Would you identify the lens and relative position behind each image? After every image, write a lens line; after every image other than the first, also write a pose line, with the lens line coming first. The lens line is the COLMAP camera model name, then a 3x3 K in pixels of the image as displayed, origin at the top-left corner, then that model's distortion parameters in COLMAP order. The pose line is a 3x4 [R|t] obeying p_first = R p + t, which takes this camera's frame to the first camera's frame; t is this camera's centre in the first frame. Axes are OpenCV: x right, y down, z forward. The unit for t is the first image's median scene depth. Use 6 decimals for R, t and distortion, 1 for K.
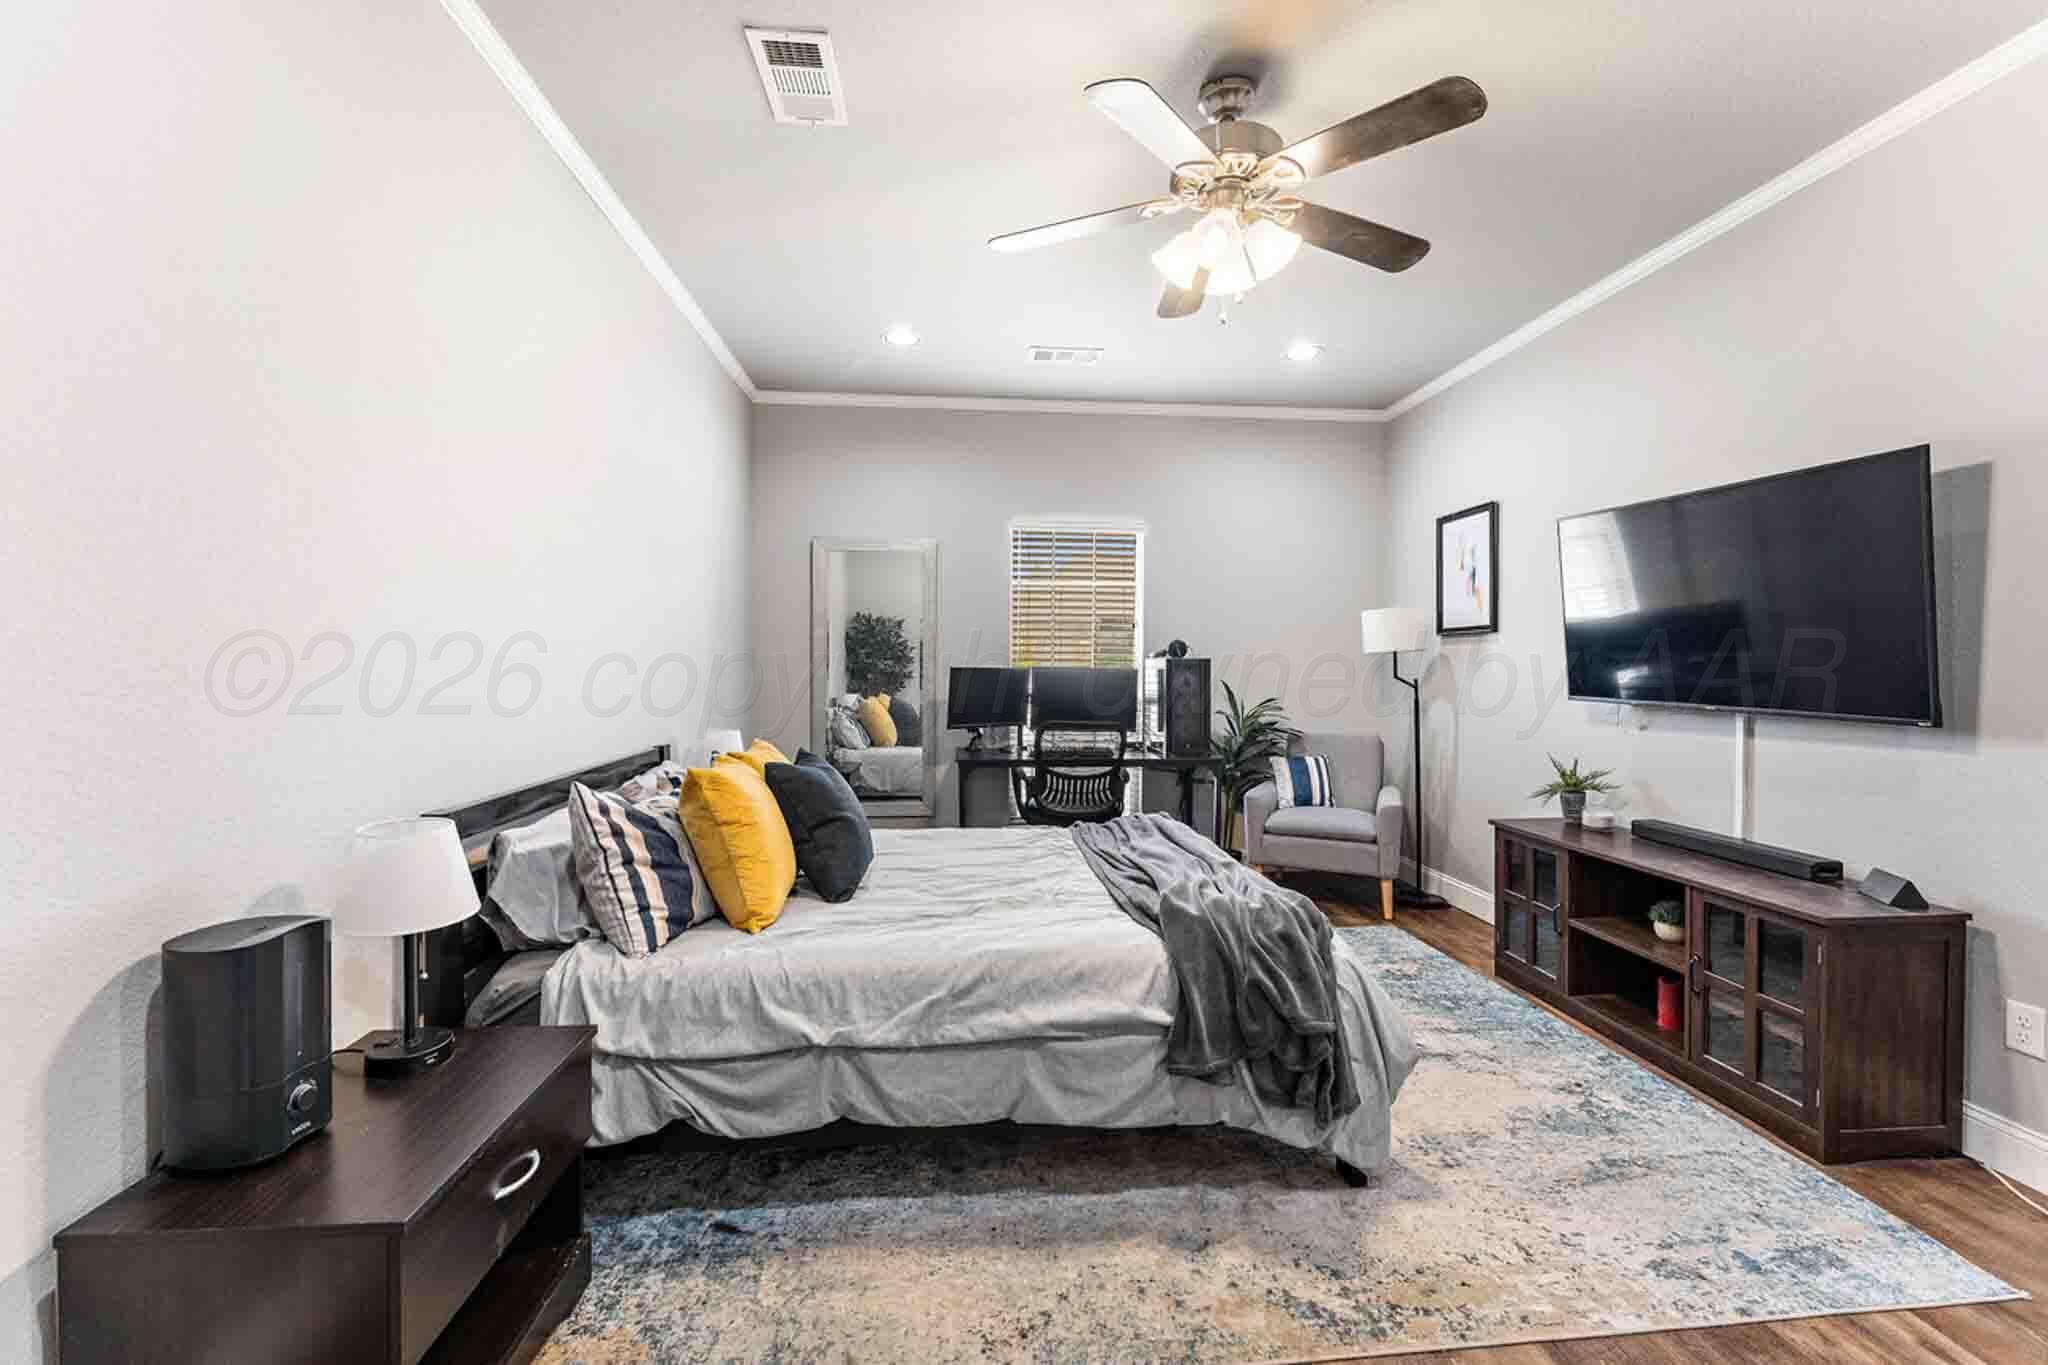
lens RADIAL K [[854.6, 0, 1025.3], [0, 854.6, 673.4], [0, 0, 1]] dist [0.001994, -0.000225]
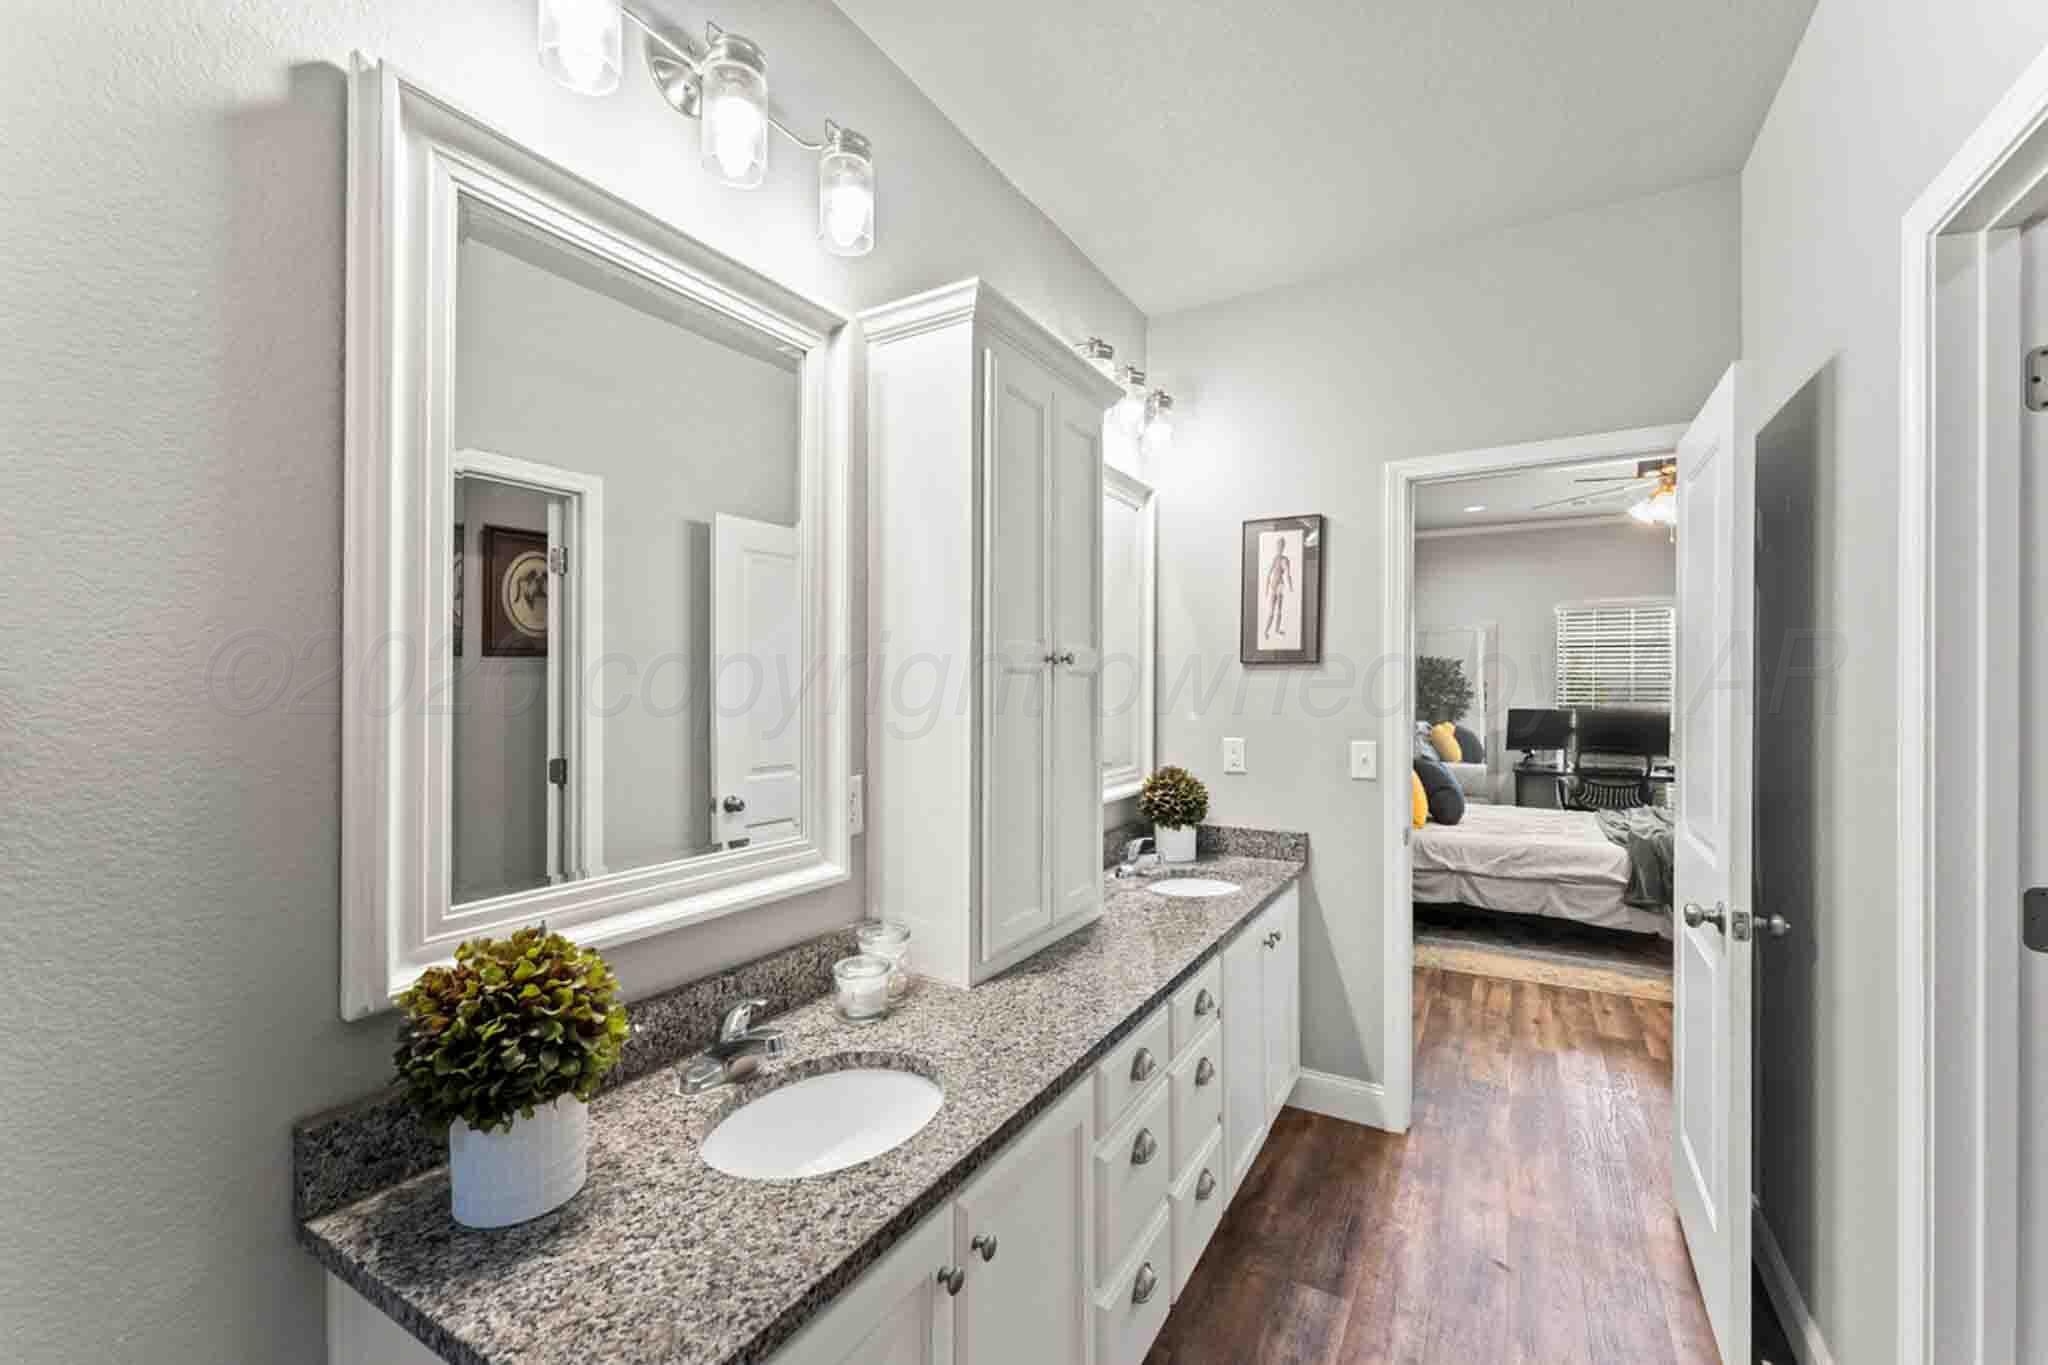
lens RADIAL K [[854.6, 0, 1012.0], [0, 854.6, 673.8], [0, 0, 1]] dist [0.001994, -0.000225]
pose [[0.819361, -0.008744, -0.573211, 0.122601], [-0.003979, 0.999773, -0.020939, -0.068377], [0.573263, 0.019438, 0.819141, -1.509420]]
